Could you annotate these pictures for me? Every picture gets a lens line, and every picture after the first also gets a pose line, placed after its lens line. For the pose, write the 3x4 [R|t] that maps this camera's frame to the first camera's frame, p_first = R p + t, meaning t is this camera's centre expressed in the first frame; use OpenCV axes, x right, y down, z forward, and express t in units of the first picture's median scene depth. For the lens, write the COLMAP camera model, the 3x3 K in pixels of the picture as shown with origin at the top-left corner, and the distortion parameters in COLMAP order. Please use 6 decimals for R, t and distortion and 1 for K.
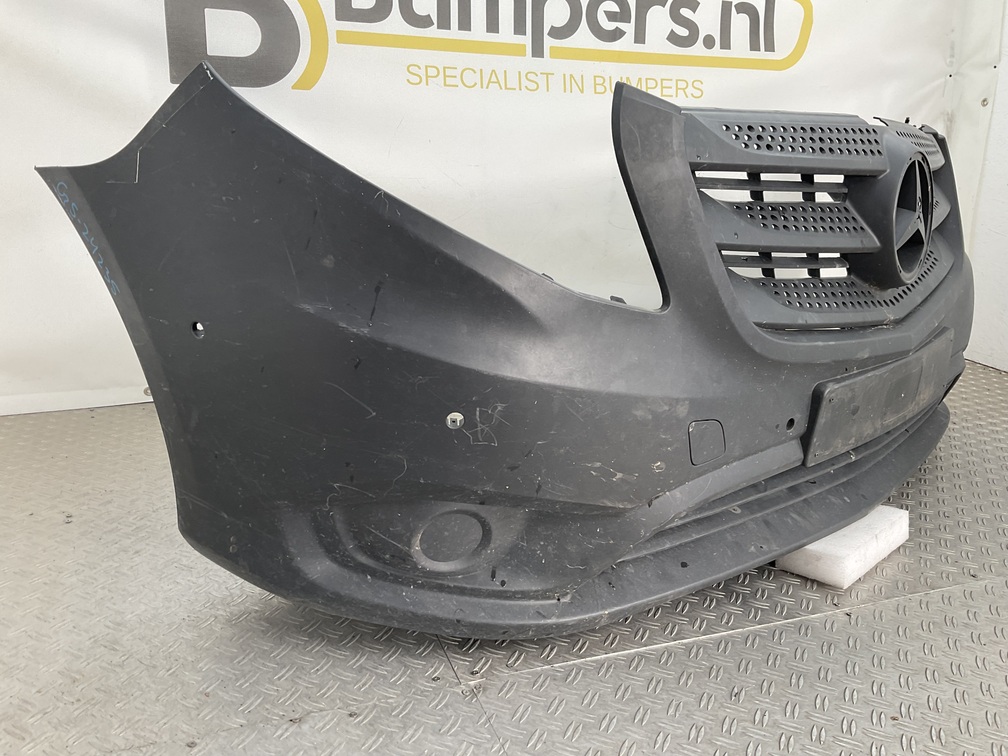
lens RADIAL K [[817.6, 0, 504.0], [0, 817.6, 378.0], [0, 0, 1]] dist [0.104914, -0.212086]
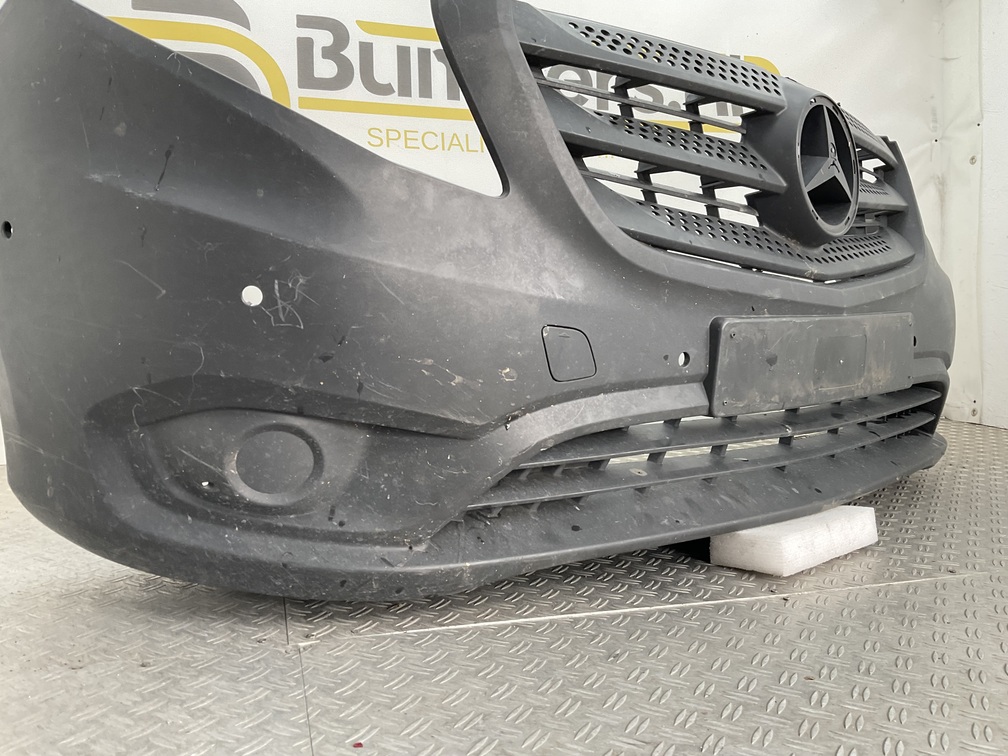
lens RADIAL K [[817.6, 0, 504.0], [0, 817.6, 378.0], [0, 0, 1]] dist [0.104914, -0.212086]
pose [[0.996969, -0.027455, -0.072790, 0.222101], [0.012068, 0.978910, -0.203936, 0.261022], [0.076854, 0.202440, 0.976274, 0.127340]]
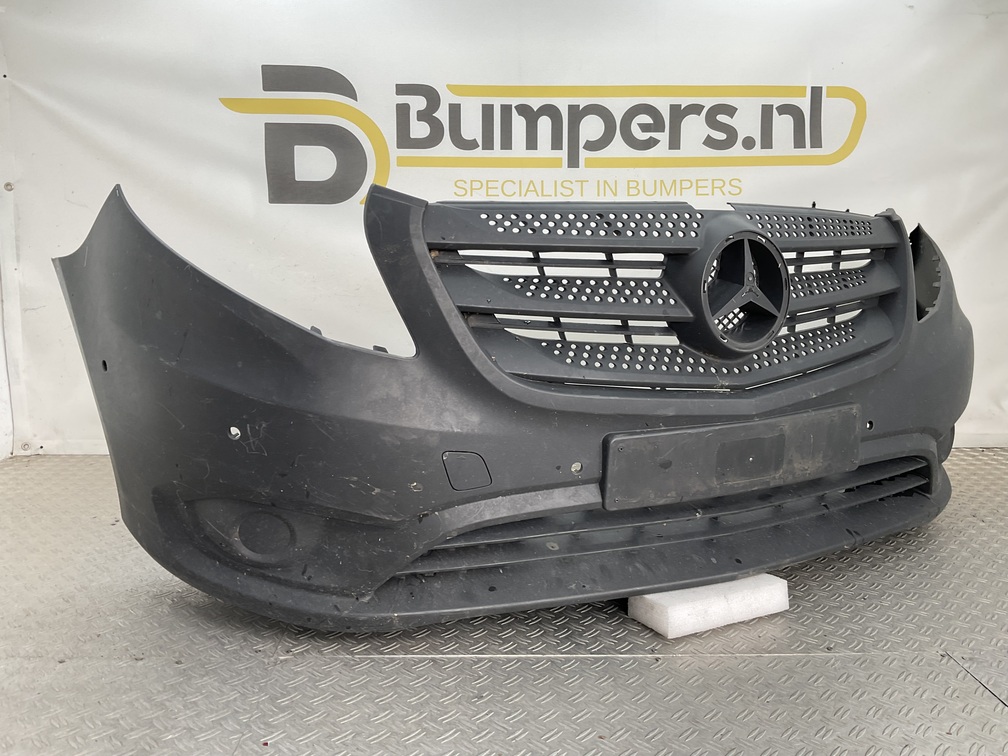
lens RADIAL K [[817.6, 0, 504.0], [0, 817.6, 378.0], [0, 0, 1]] dist [0.104914, -0.212086]
pose [[0.948434, 0.021705, -0.316230, 0.620452], [-0.062193, 0.991004, -0.118507, 0.075353], [0.310813, 0.132063, 0.941252, -0.108583]]
